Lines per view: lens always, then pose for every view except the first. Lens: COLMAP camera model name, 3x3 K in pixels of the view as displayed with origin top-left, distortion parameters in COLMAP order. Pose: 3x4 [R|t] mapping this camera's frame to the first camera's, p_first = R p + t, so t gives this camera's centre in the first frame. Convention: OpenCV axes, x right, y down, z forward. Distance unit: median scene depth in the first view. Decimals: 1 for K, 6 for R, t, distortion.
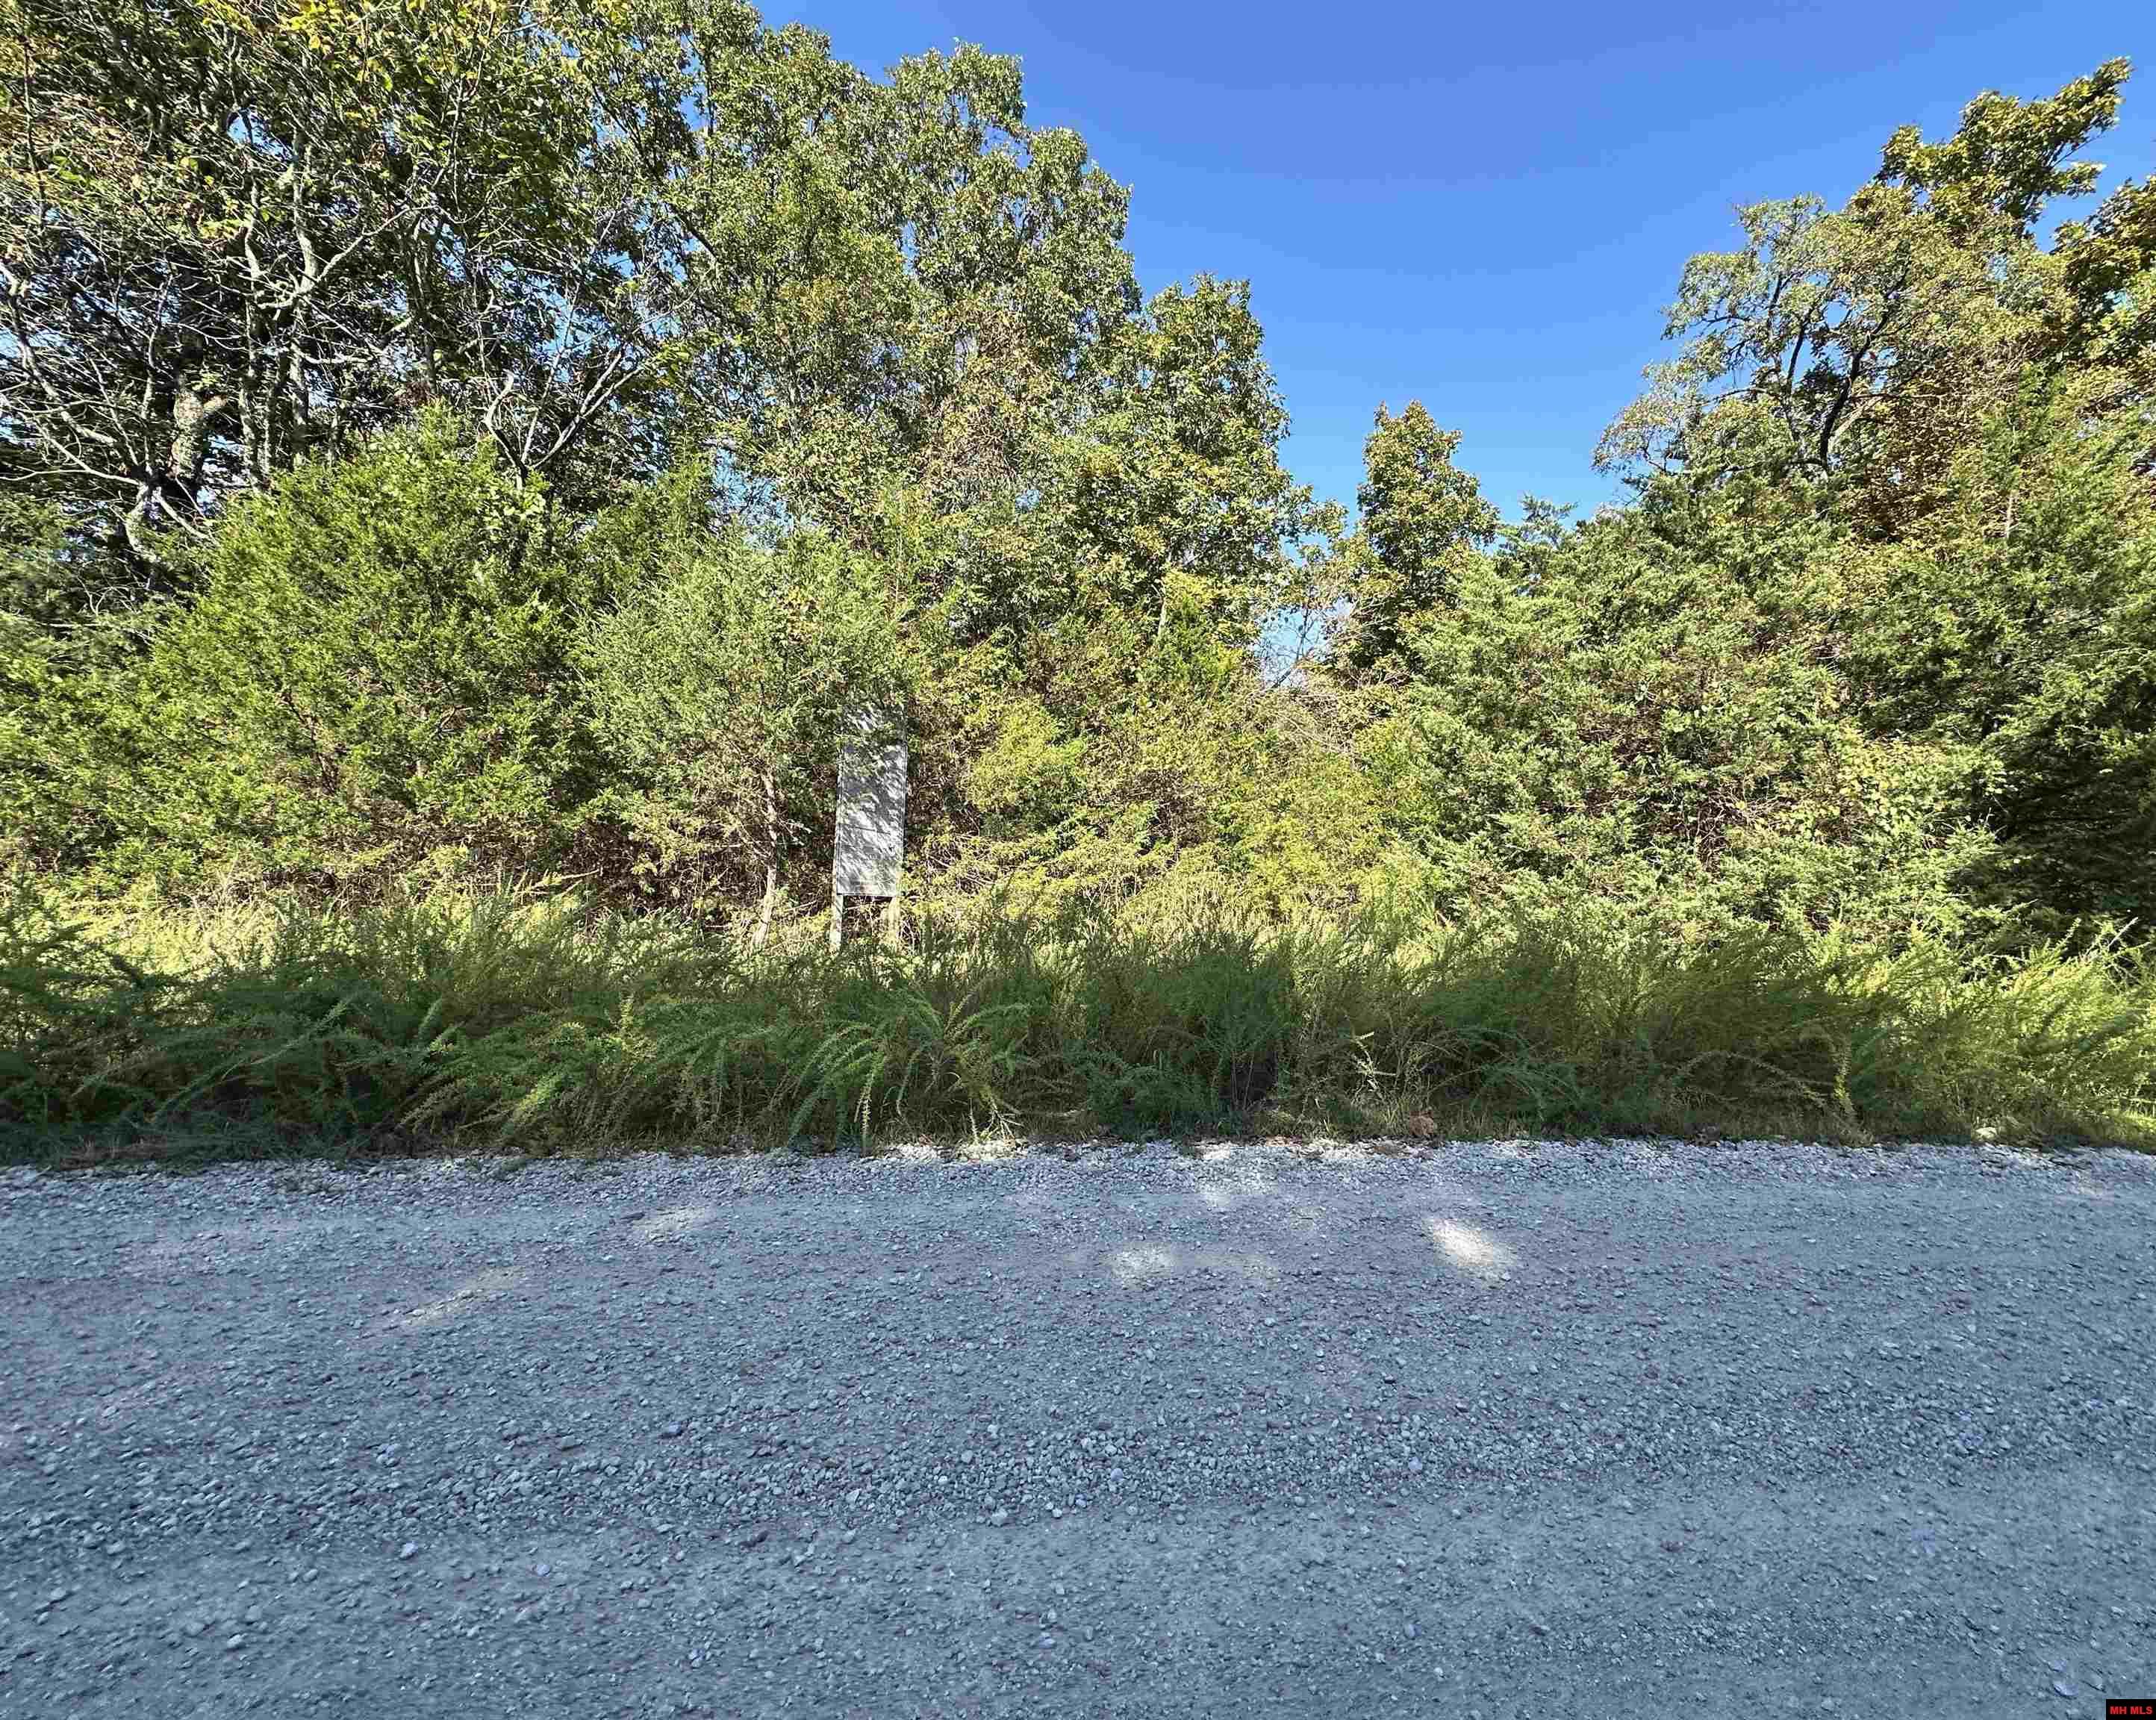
lens RADIAL K [[941.6, 0, 1080.6], [0, 941.6, 874.6], [0, 0, 1]] dist [-0.001855, -0.000077]
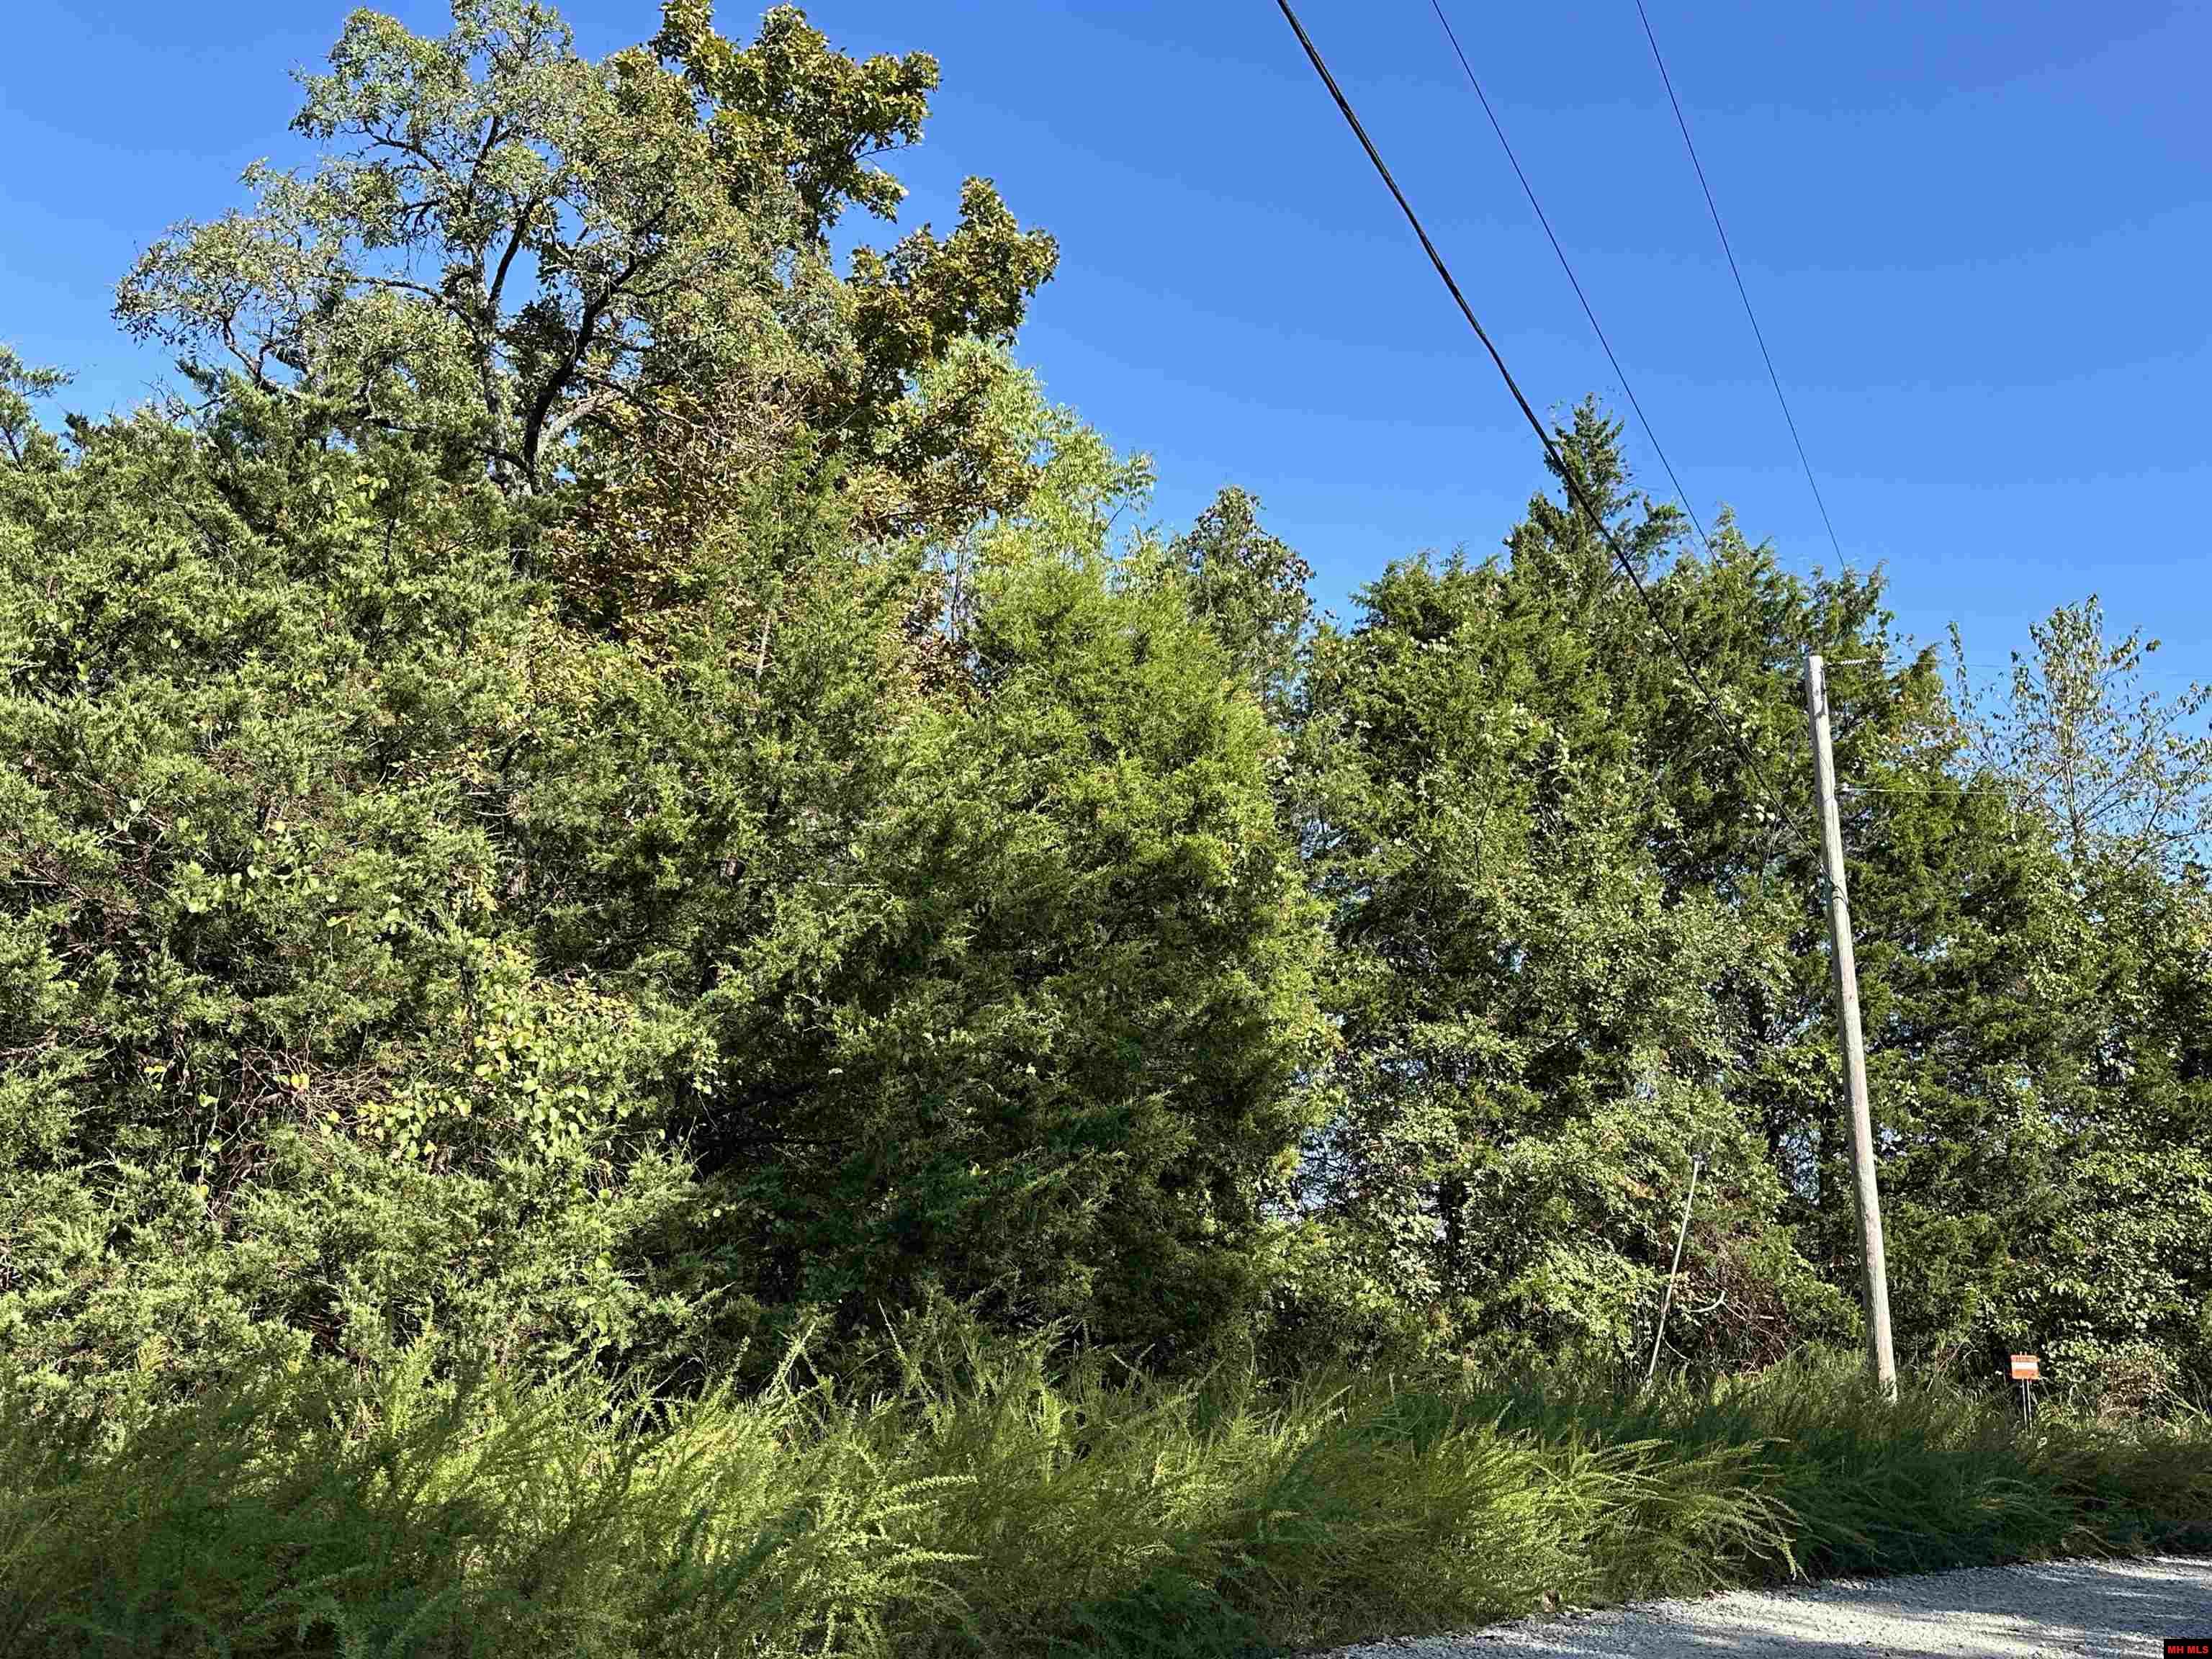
lens RADIAL K [[1997.7, 0, 1106.0], [0, 1997.7, 829.5], [0, 0, 1]] dist [0.179803, -0.391791]
pose [[0.584946, 0.181117, 0.790592, 0.091386], [-0.053345, 0.981229, -0.185321, -0.028147], [-0.809316, 0.066229, 0.583627, 0.045246]]
